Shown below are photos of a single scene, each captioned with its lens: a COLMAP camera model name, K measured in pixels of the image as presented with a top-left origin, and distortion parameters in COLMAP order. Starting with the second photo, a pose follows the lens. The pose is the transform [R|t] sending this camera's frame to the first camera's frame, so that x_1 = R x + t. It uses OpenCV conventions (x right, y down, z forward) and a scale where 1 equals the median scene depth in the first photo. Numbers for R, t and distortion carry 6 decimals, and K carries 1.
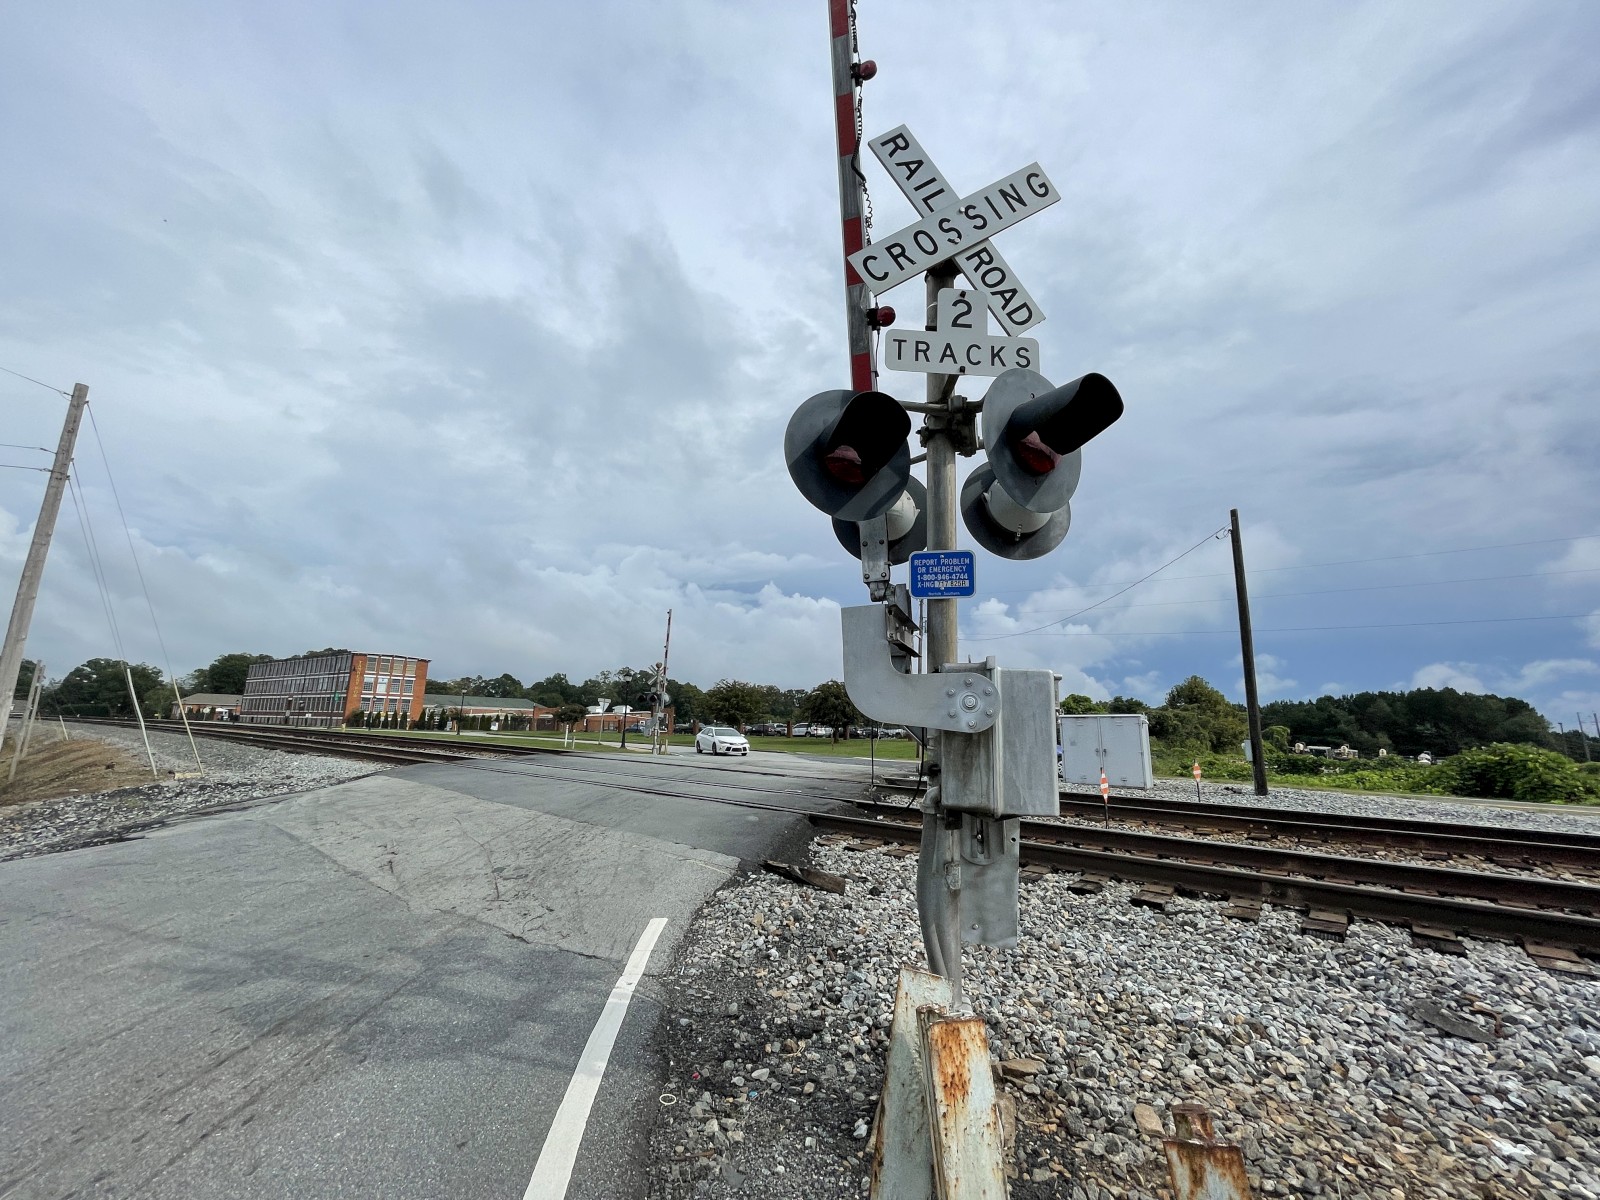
lens RADIAL K [[645.9, 0, 805.0], [0, 645.9, 598.7], [0, 0, 1]] dist [0.003412, -0.000979]
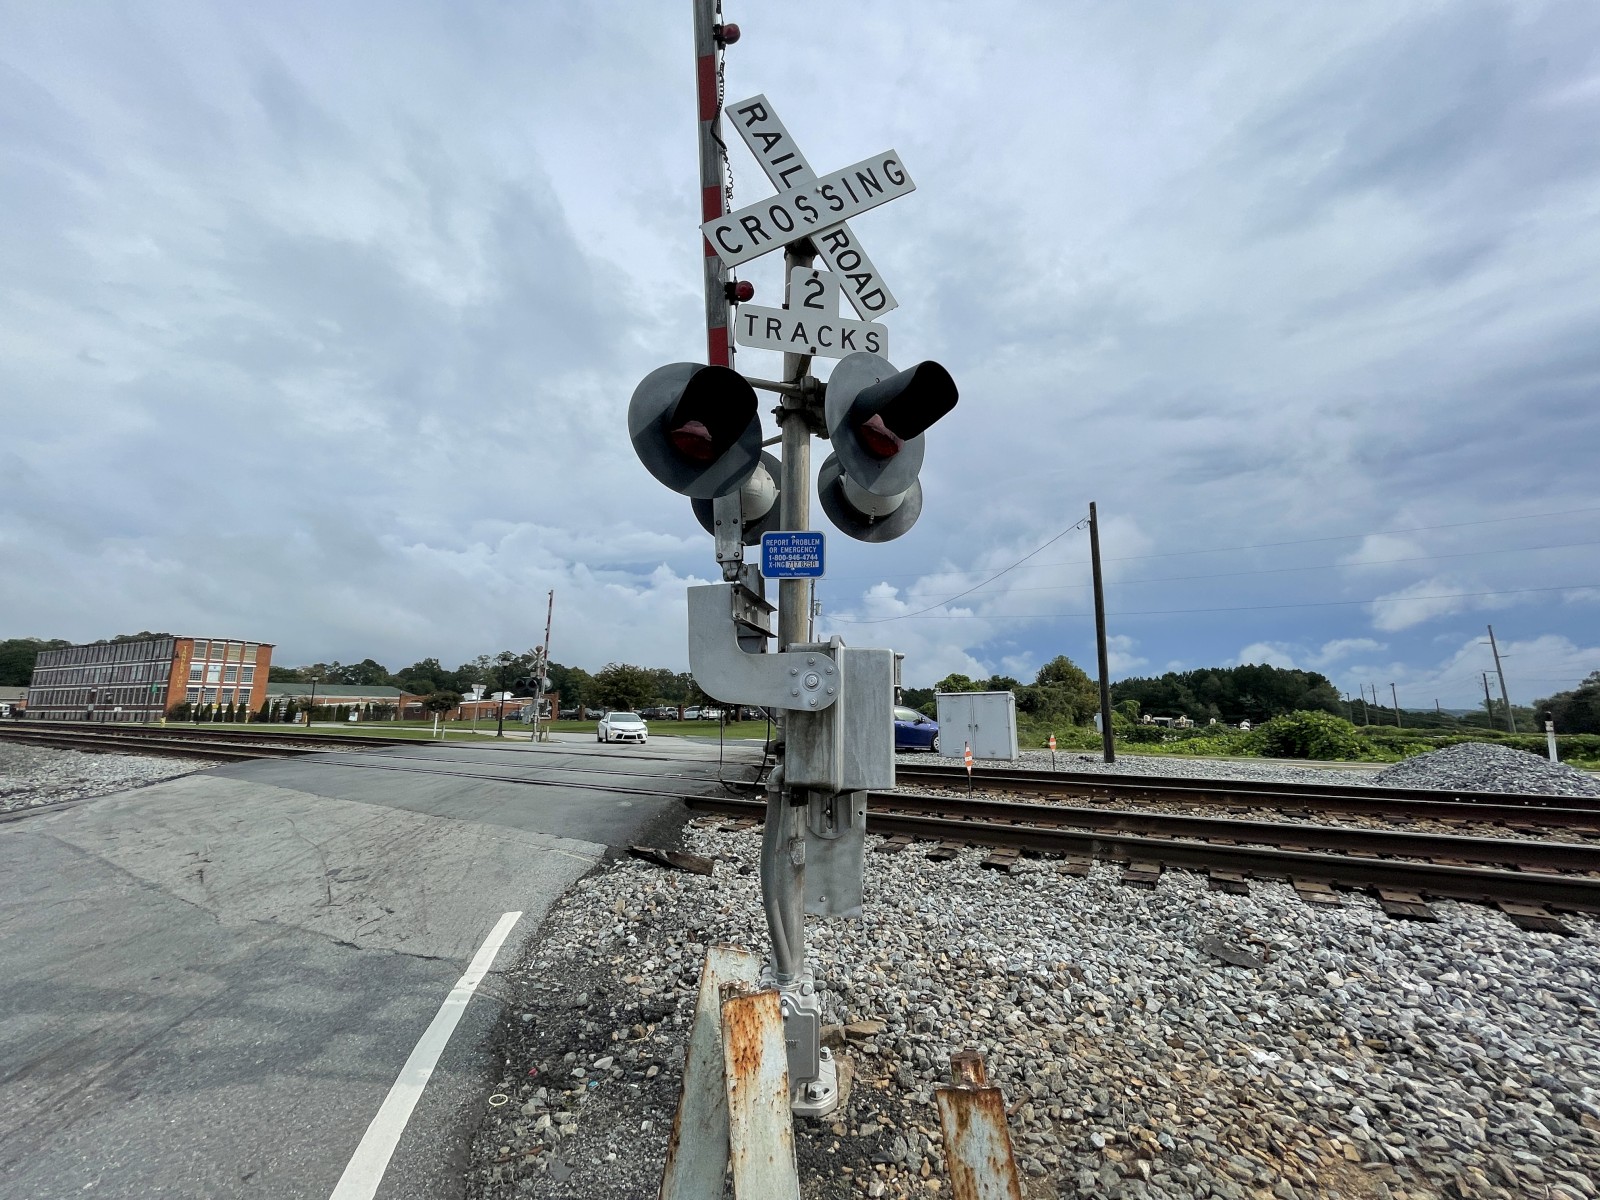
lens RADIAL K [[645.9, 0, 803.3], [0, 645.9, 597.8], [0, 0, 1]] dist [0.003412, -0.000979]
pose [[0.987323, 0.006272, 0.158599, 0.055067], [-0.010331, 0.999640, 0.024780, 0.003266], [-0.158386, -0.026105, 0.987032, 0.003505]]
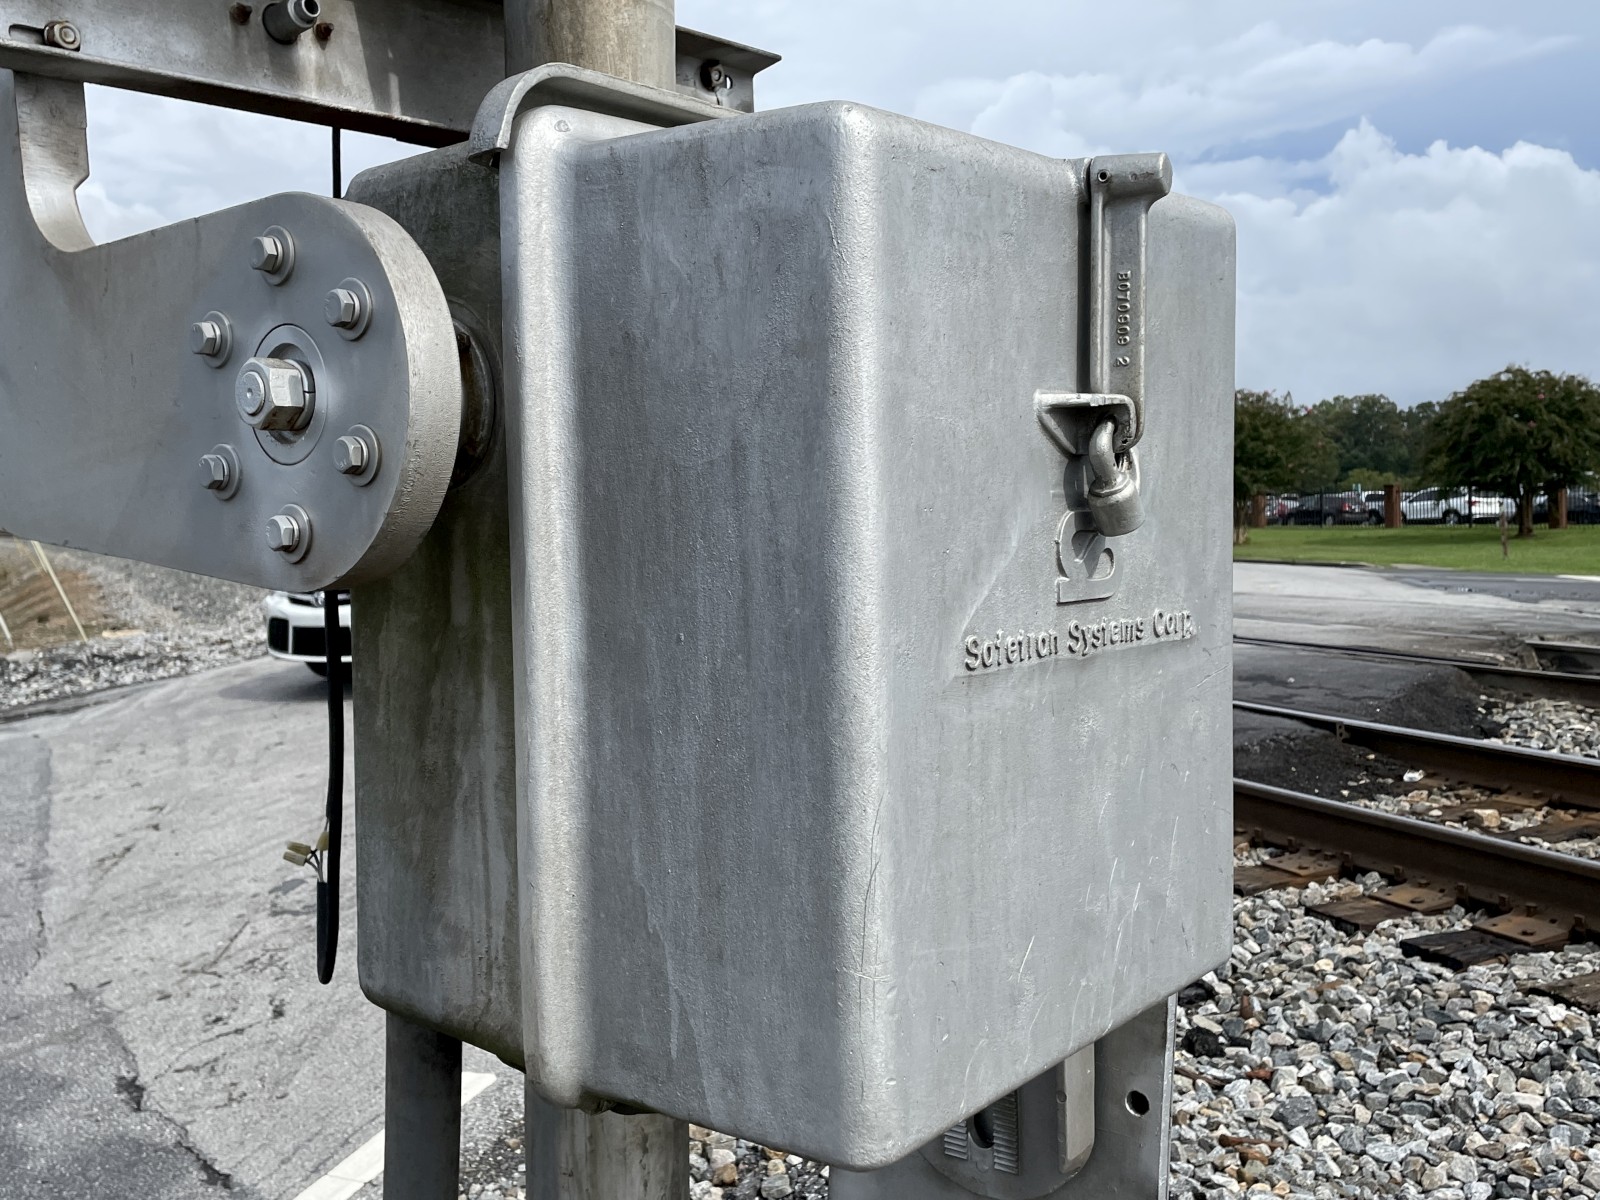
lens RADIAL K [[1542.6, 0, 761.6], [0, 1542.6, 566.8], [0, 0, 1]] dist [0.037540, 0.000000]
pose [[0.908247, -0.022017, -0.417854, 0.344091], [0.117712, 0.971730, 0.204658, 0.094472], [0.401535, -0.235067, 0.885163, 0.488691]]
